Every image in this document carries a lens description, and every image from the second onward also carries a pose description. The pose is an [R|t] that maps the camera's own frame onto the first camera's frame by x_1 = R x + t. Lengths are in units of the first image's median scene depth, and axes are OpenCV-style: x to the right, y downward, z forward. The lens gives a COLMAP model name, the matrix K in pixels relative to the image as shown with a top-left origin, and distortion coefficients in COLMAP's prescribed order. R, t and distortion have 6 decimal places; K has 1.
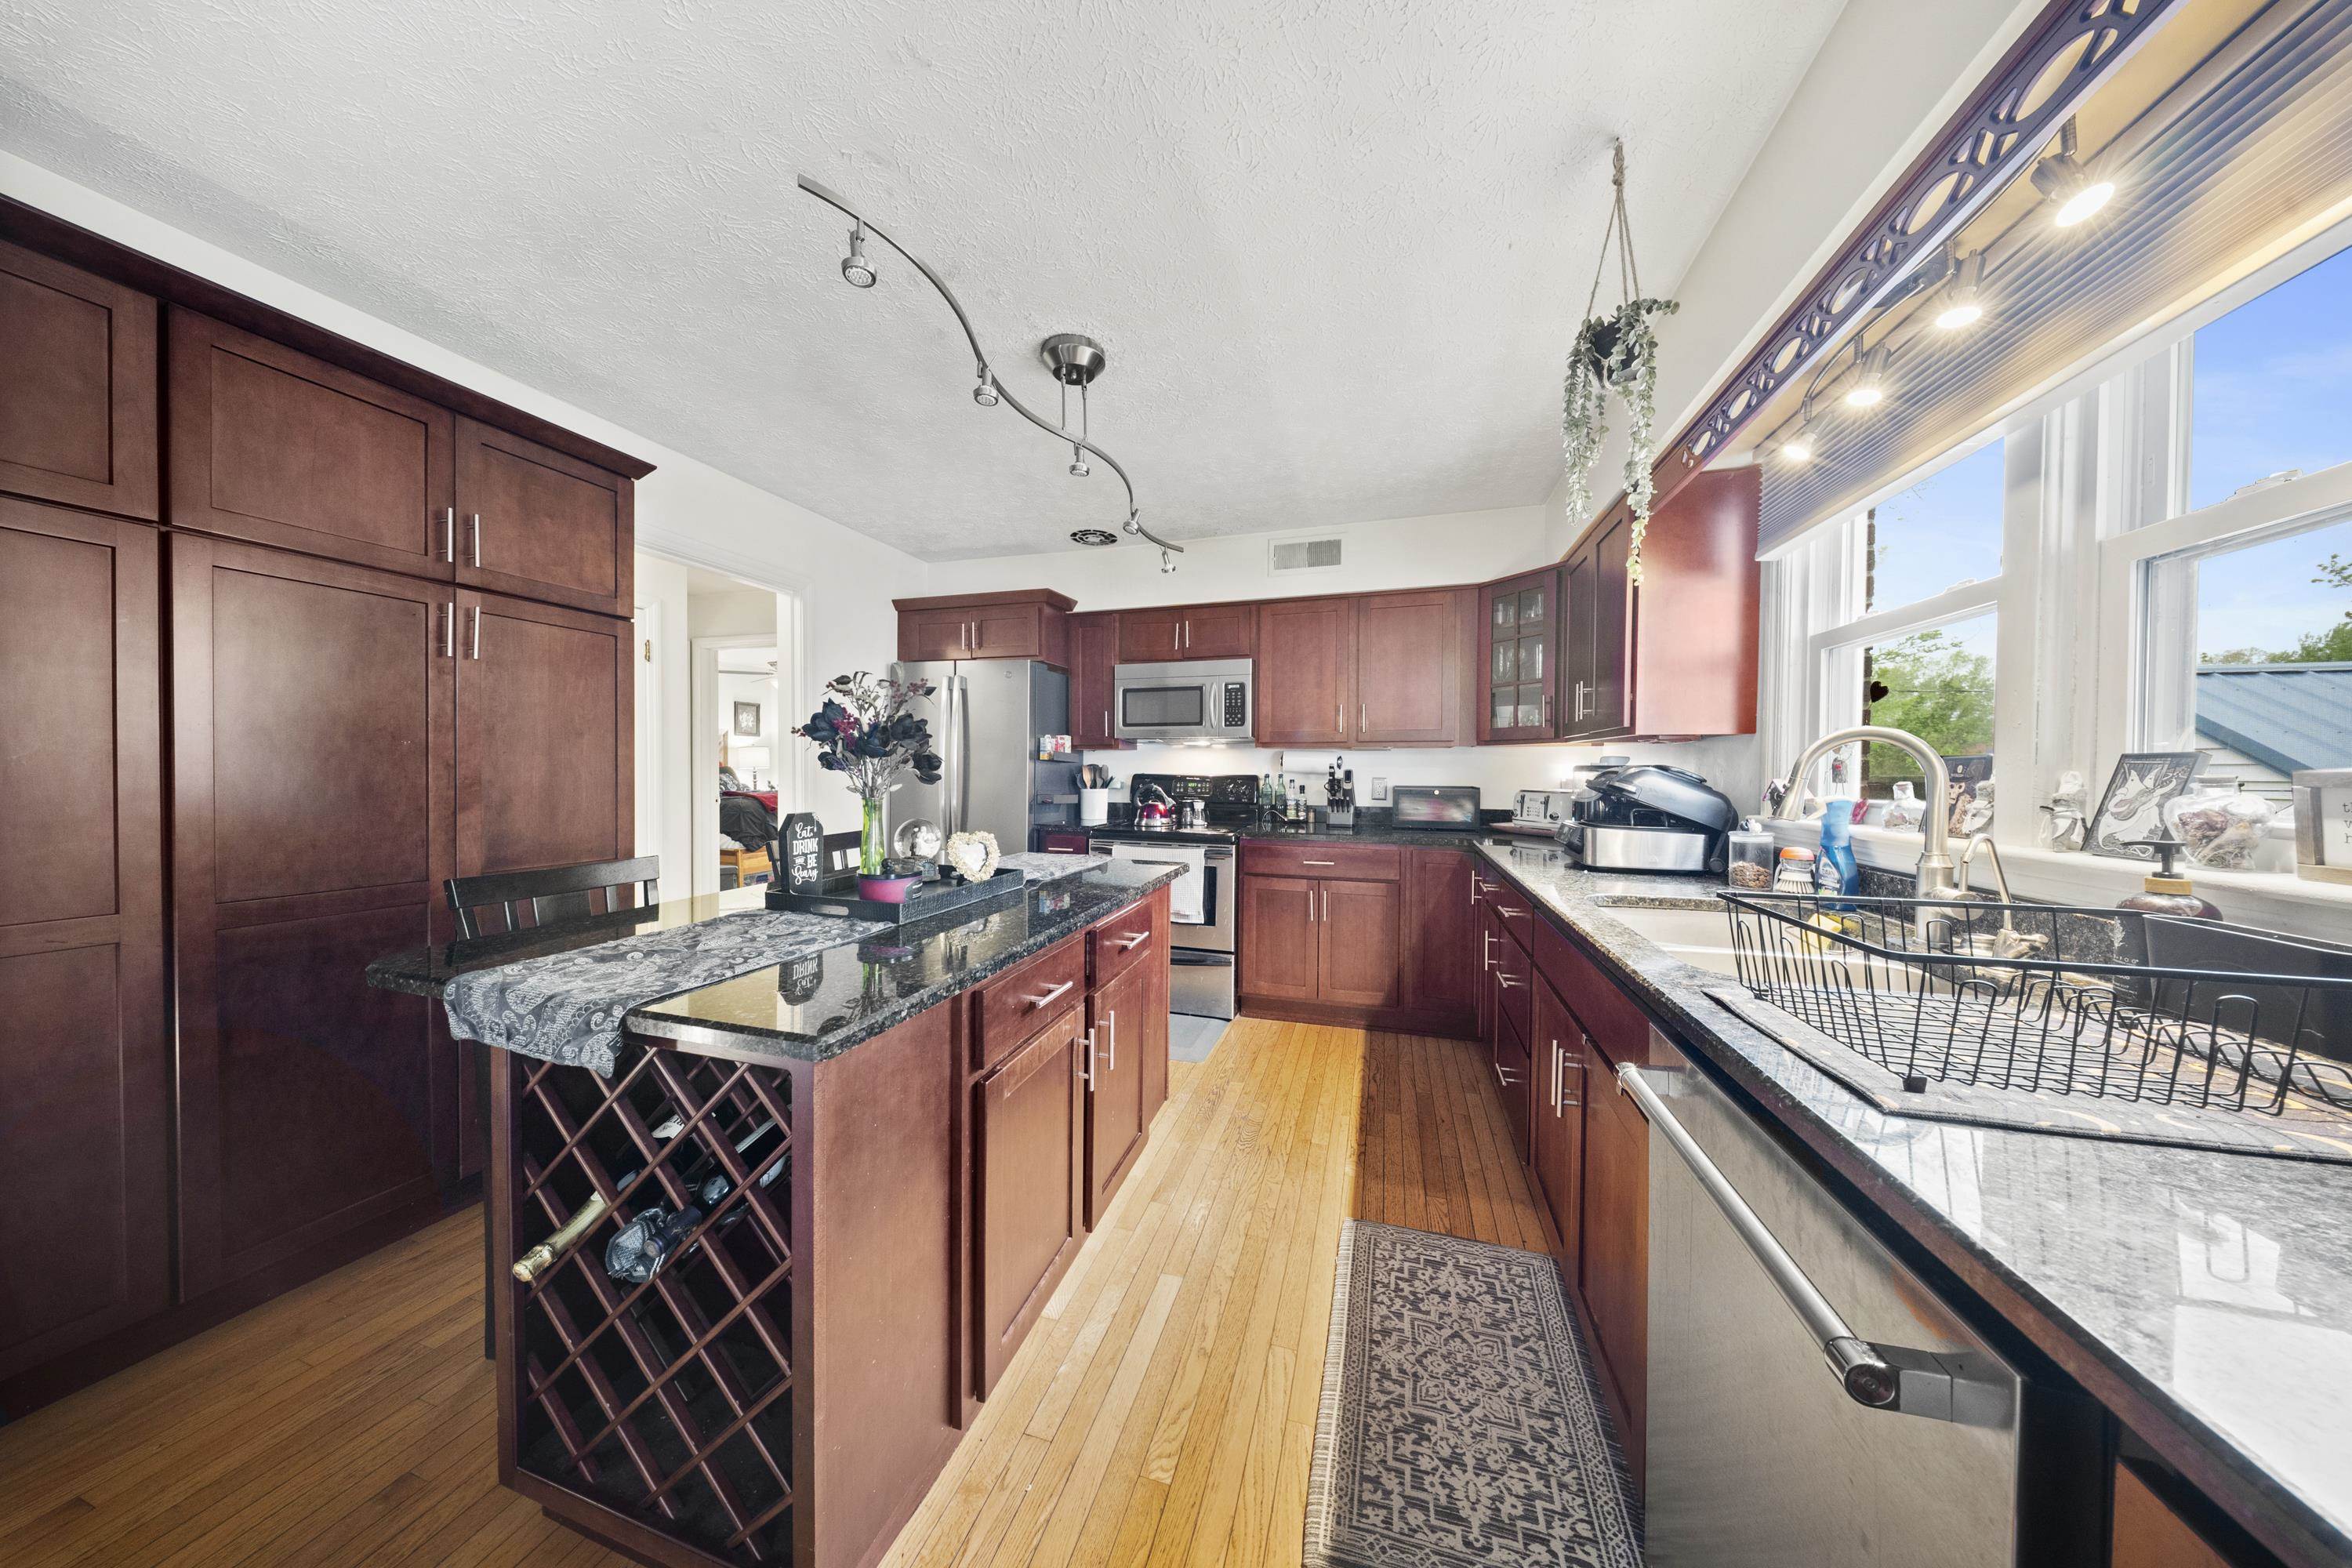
lens RADIAL K [[691.8, 0, 1175.2], [0, 691.8, 780.4], [0, 0, 1]] dist [-0.001407, -0.000123]
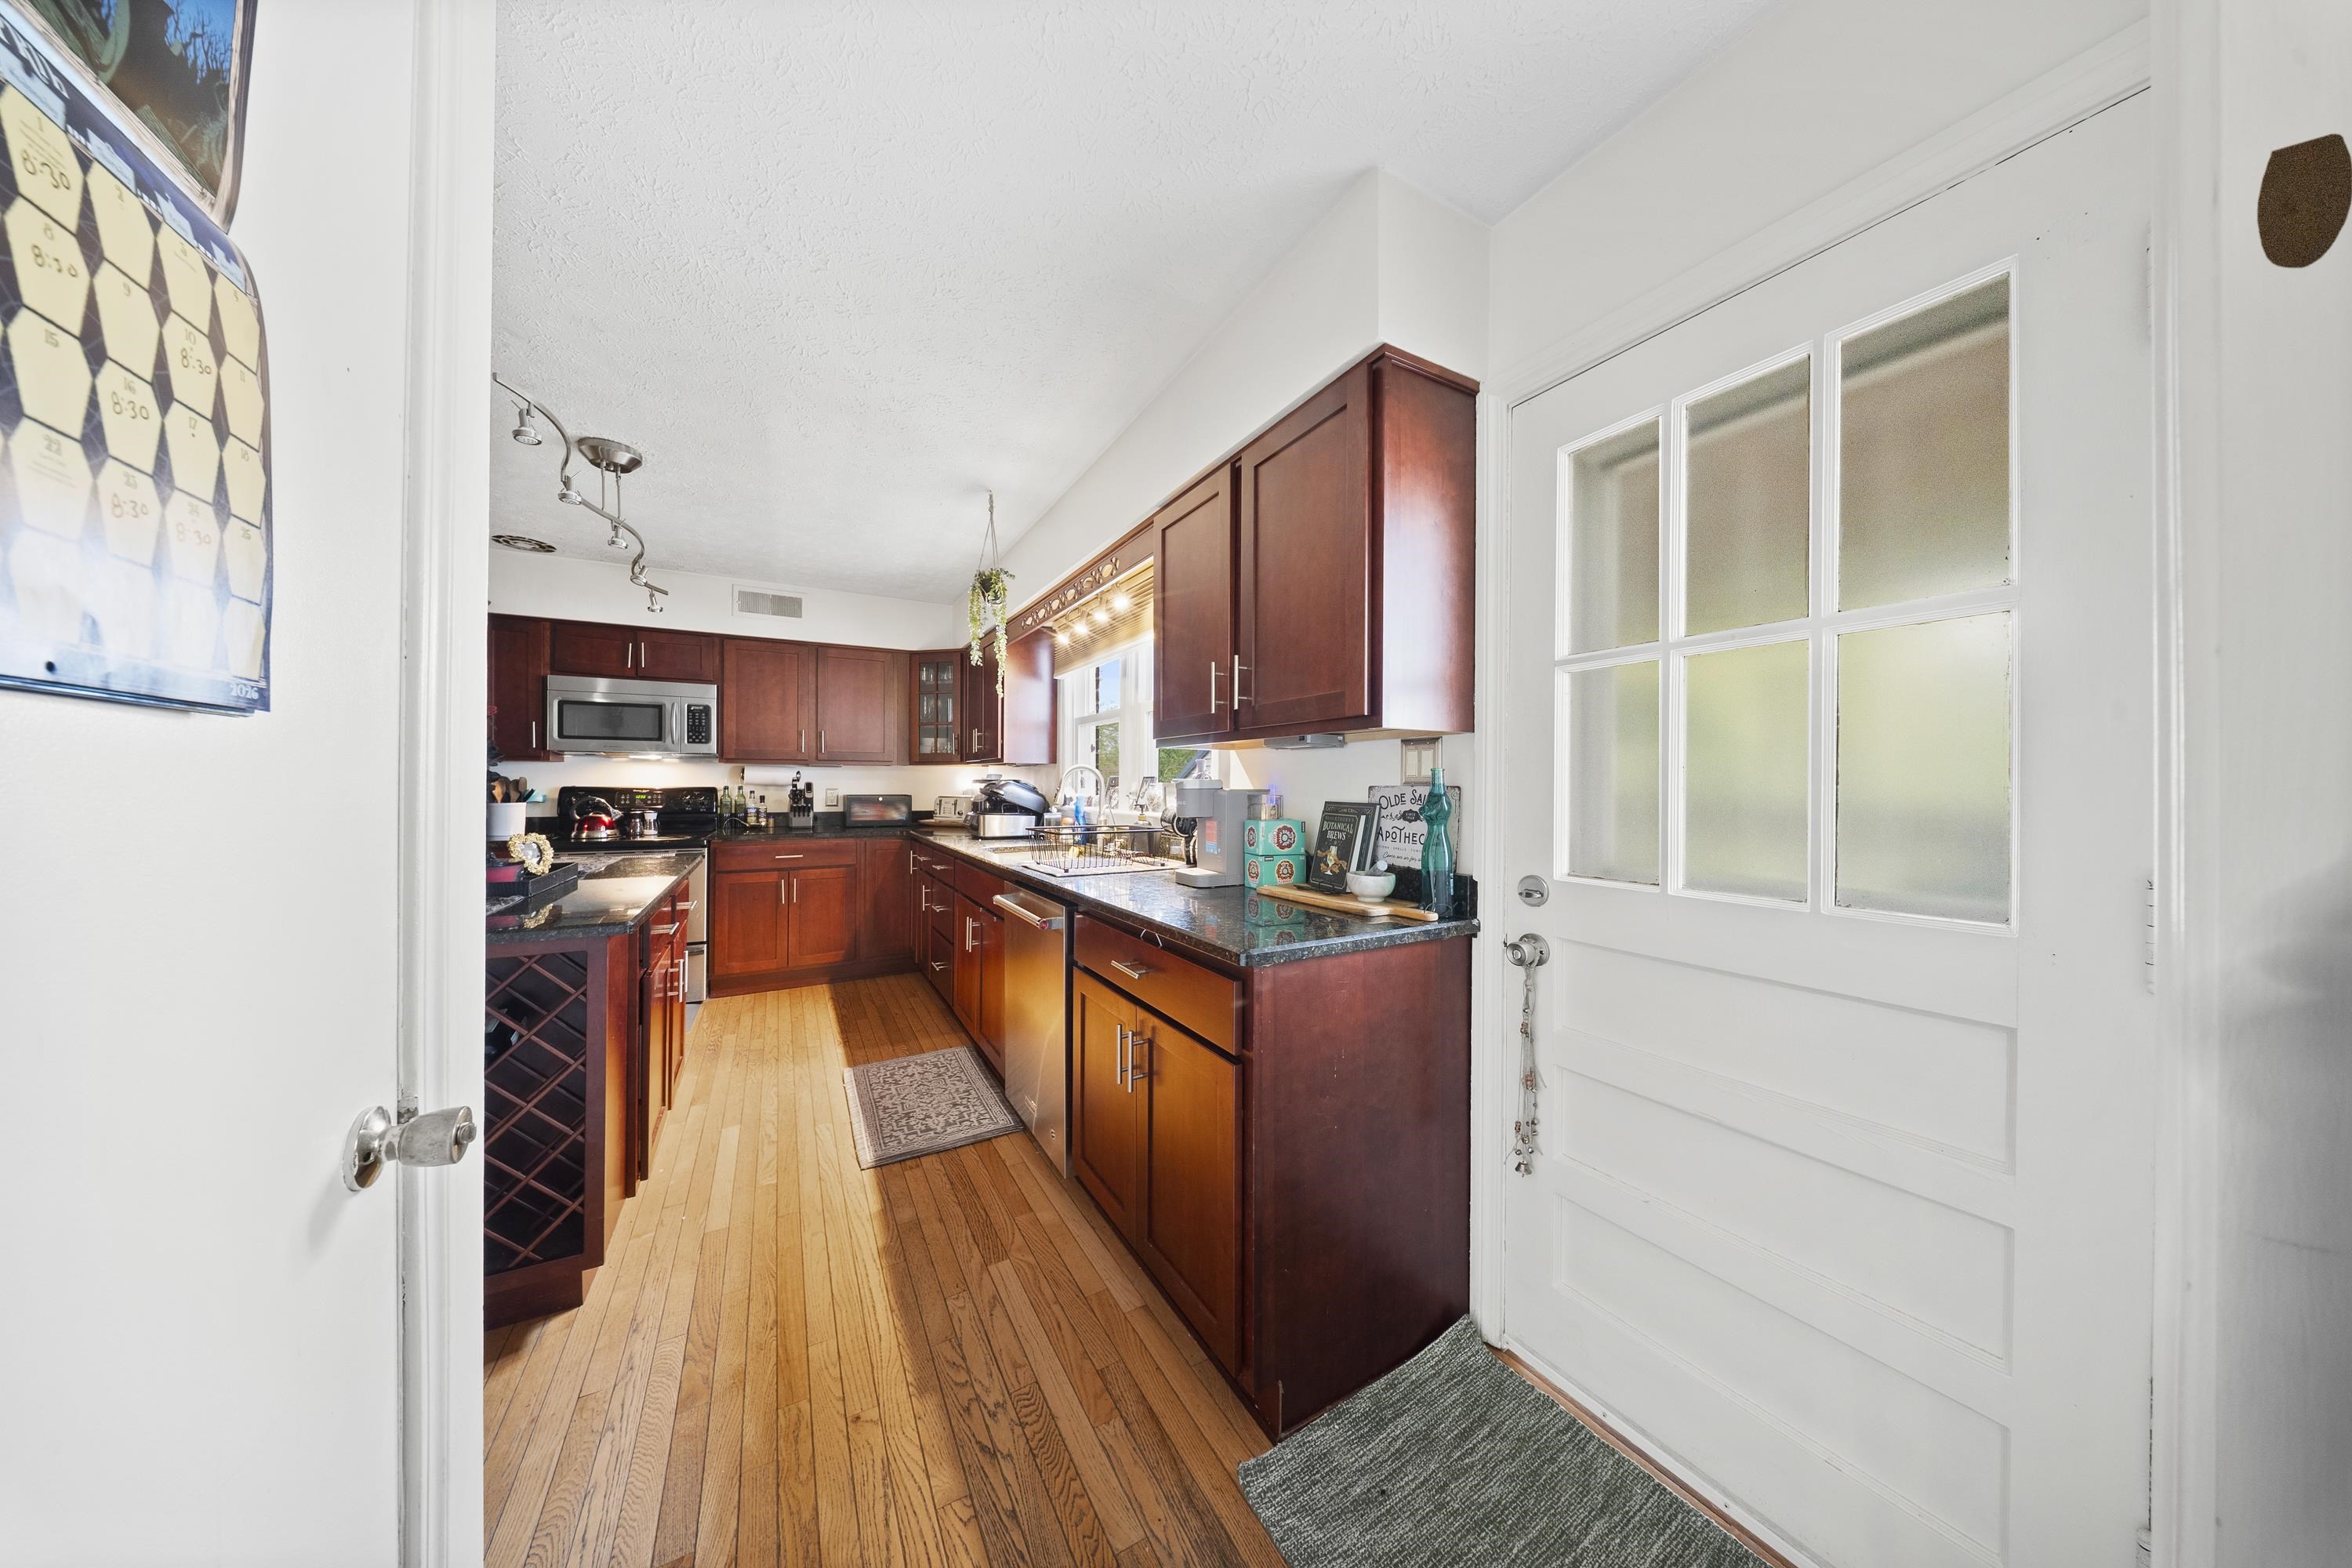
lens RADIAL K [[691.8, 0, 1179.1], [0, 691.8, 785.4], [0, 0, 1]] dist [-0.001407, -0.000123]
pose [[0.682952, -0.003138, 0.730457, -0.223657], [0.011383, 0.999915, -0.006346, 0.006295], [-0.730375, 0.012649, 0.682929, -0.372275]]
